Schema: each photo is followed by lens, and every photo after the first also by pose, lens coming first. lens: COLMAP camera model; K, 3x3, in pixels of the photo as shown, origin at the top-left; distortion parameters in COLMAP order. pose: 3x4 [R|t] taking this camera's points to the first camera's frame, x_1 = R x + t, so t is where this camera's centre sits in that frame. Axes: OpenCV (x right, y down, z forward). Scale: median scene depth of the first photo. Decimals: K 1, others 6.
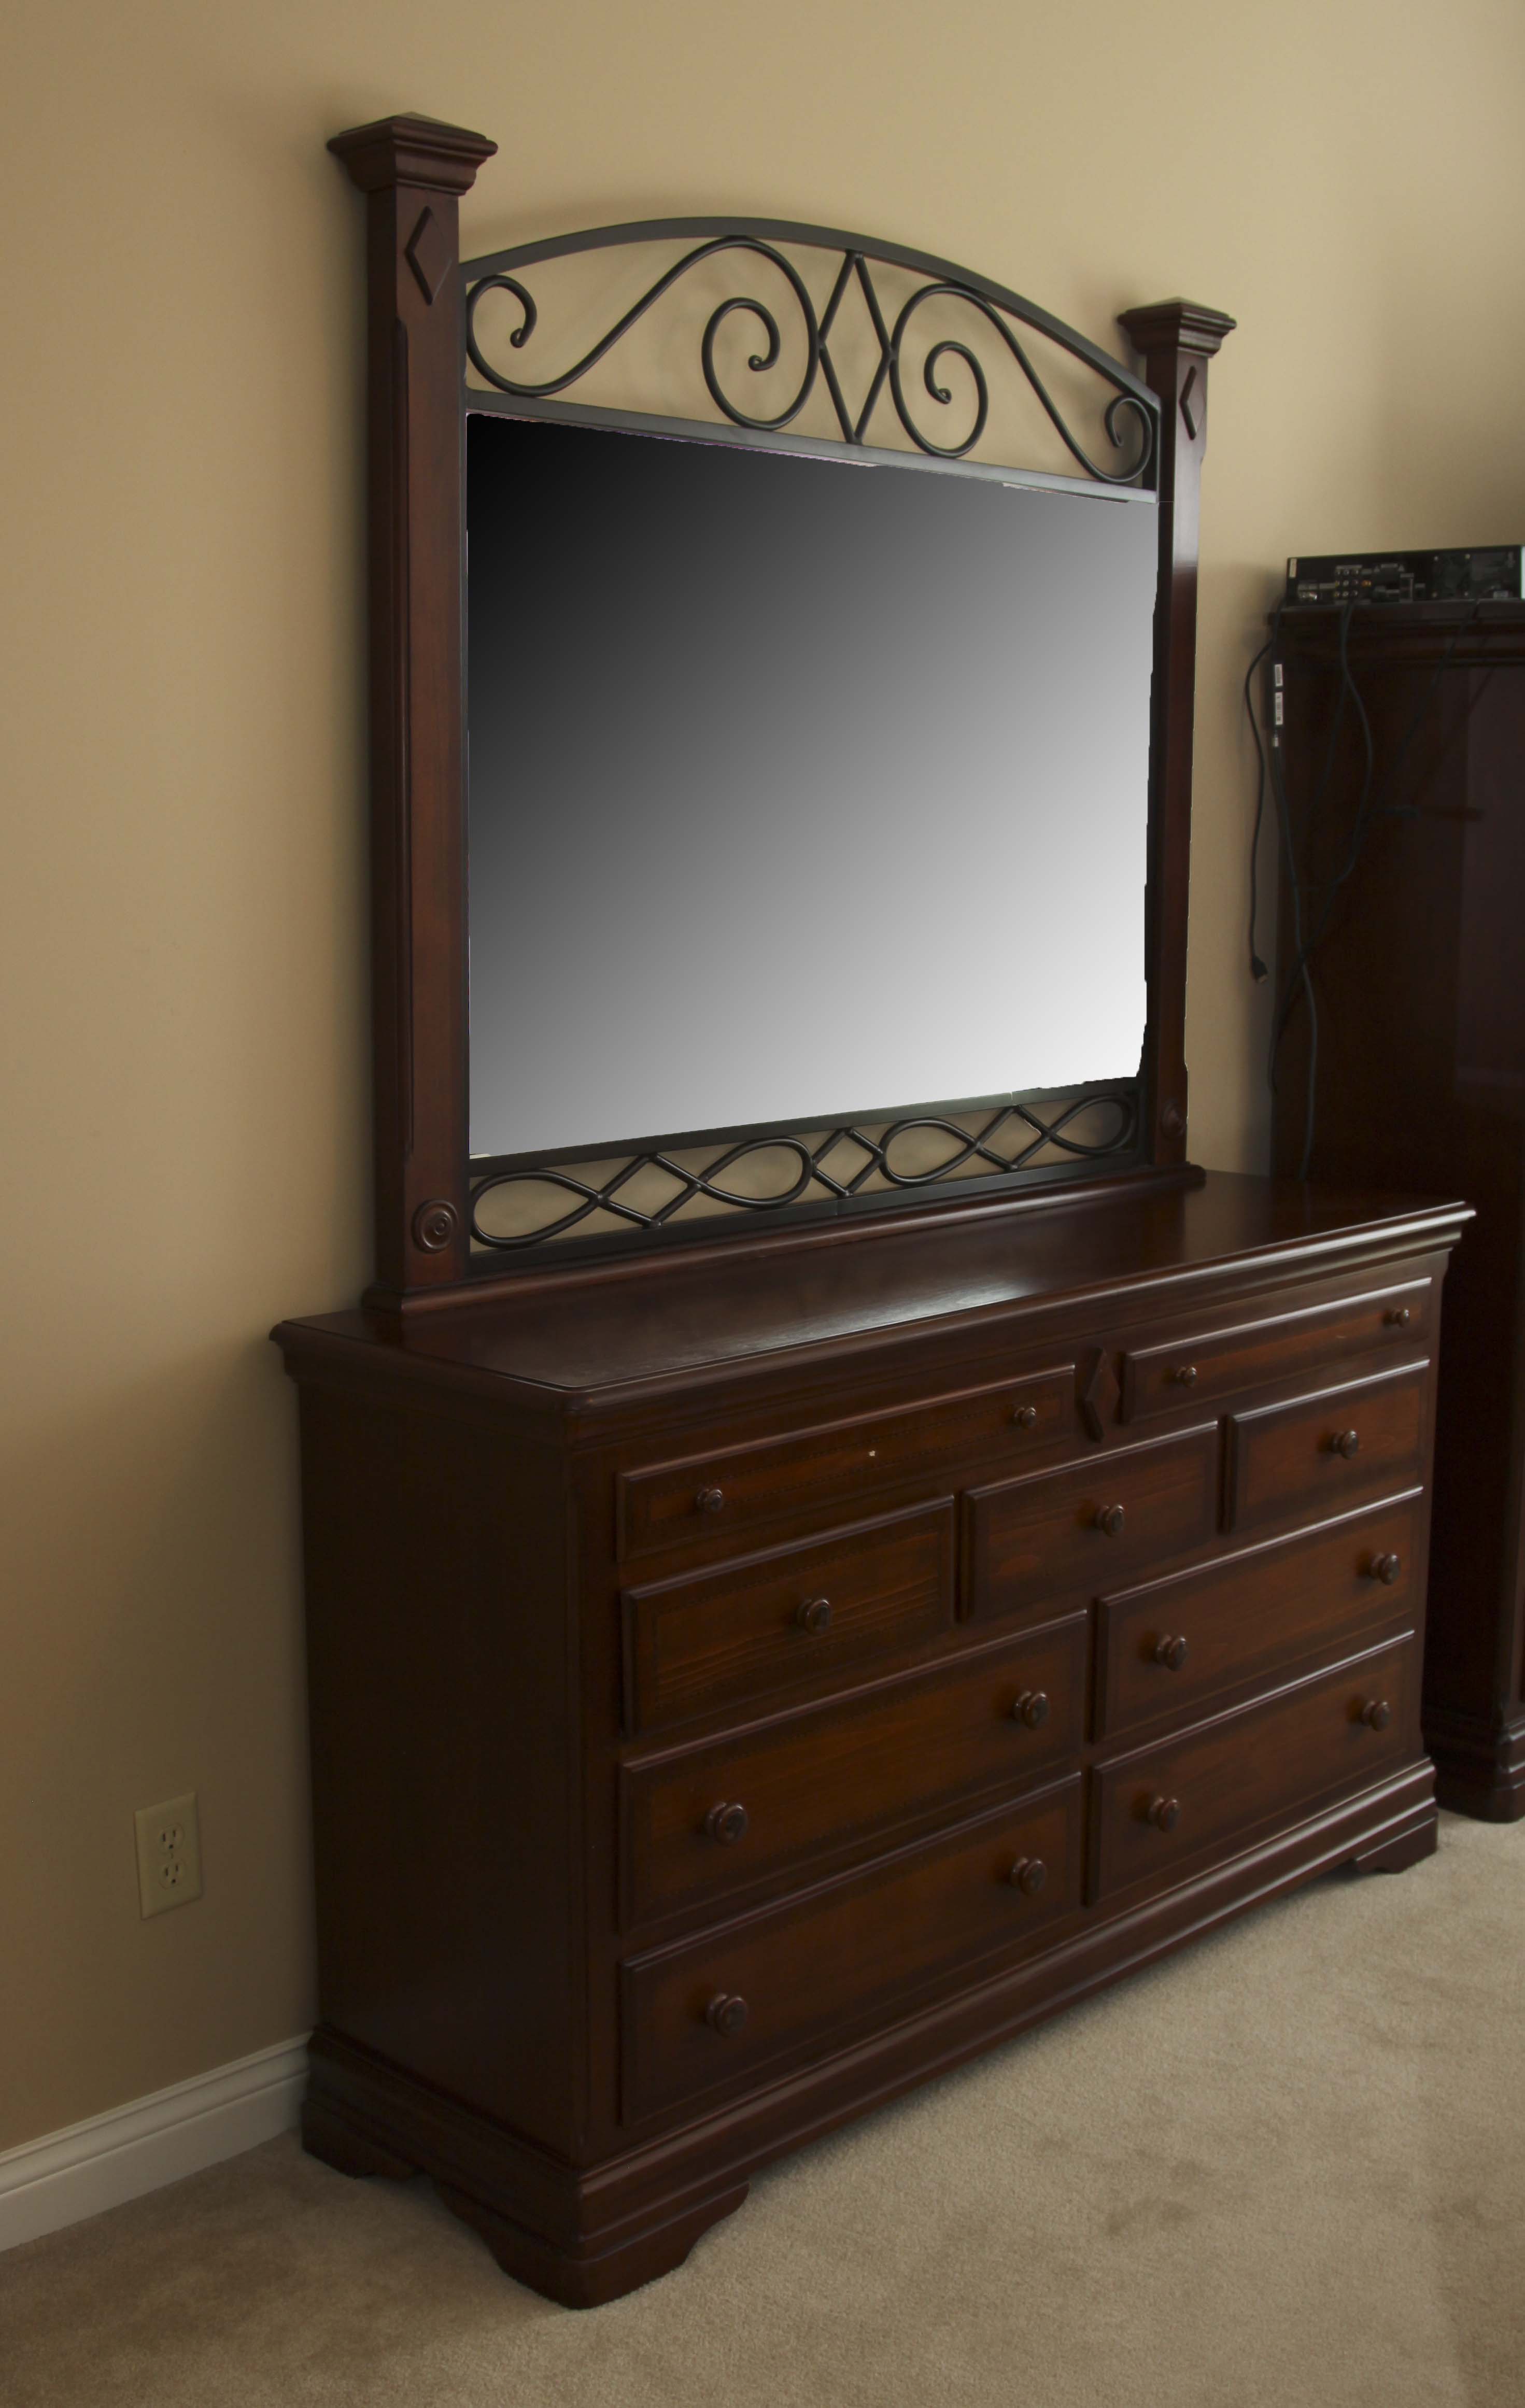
lens RADIAL K [[2656.8, 0, 762.5], [0, 2656.8, 1204.0], [0, 0, 1]] dist [-0.101719, 0.007472]
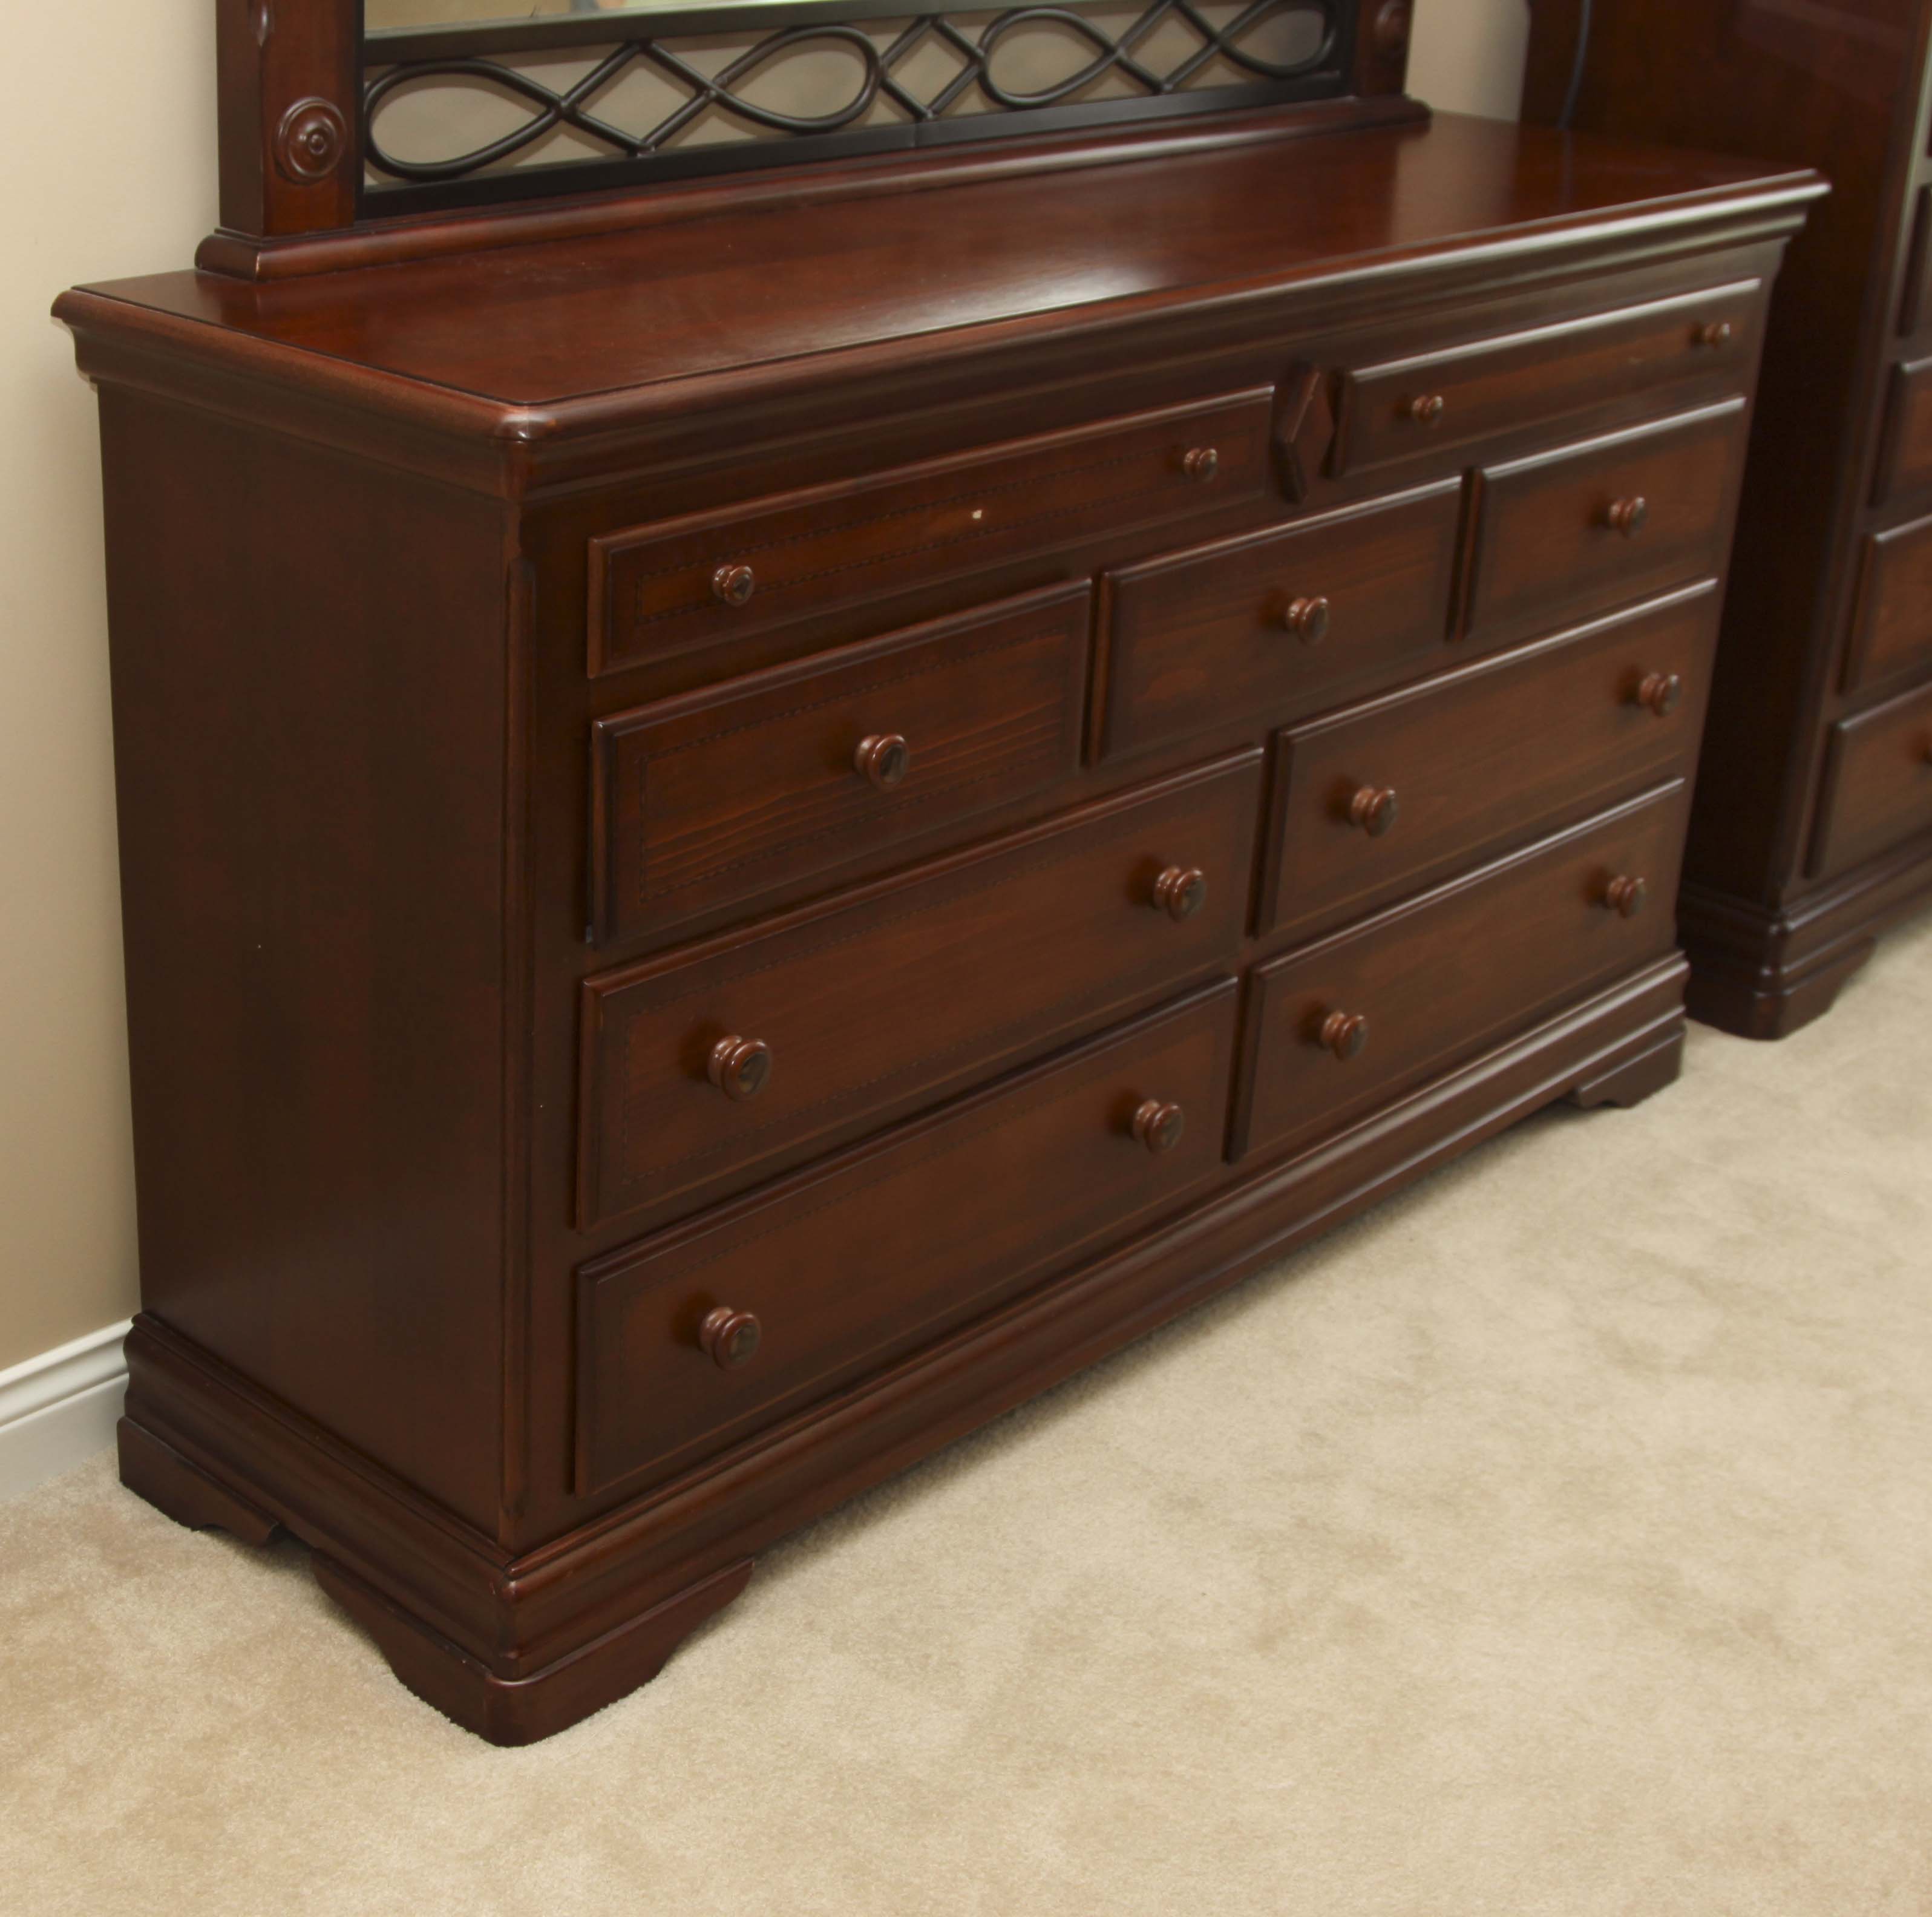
lens RADIAL K [[3085.8, 0, 675.4], [0, 3085.8, 956.6], [0, 0, 1]] dist [-0.157934, 0.101052]
pose [[0.999562, 0.028806, -0.006726, -0.021618], [-0.026214, 0.967945, 0.249789, 0.011381], [0.013706, -0.249504, 0.968277, 0.214764]]
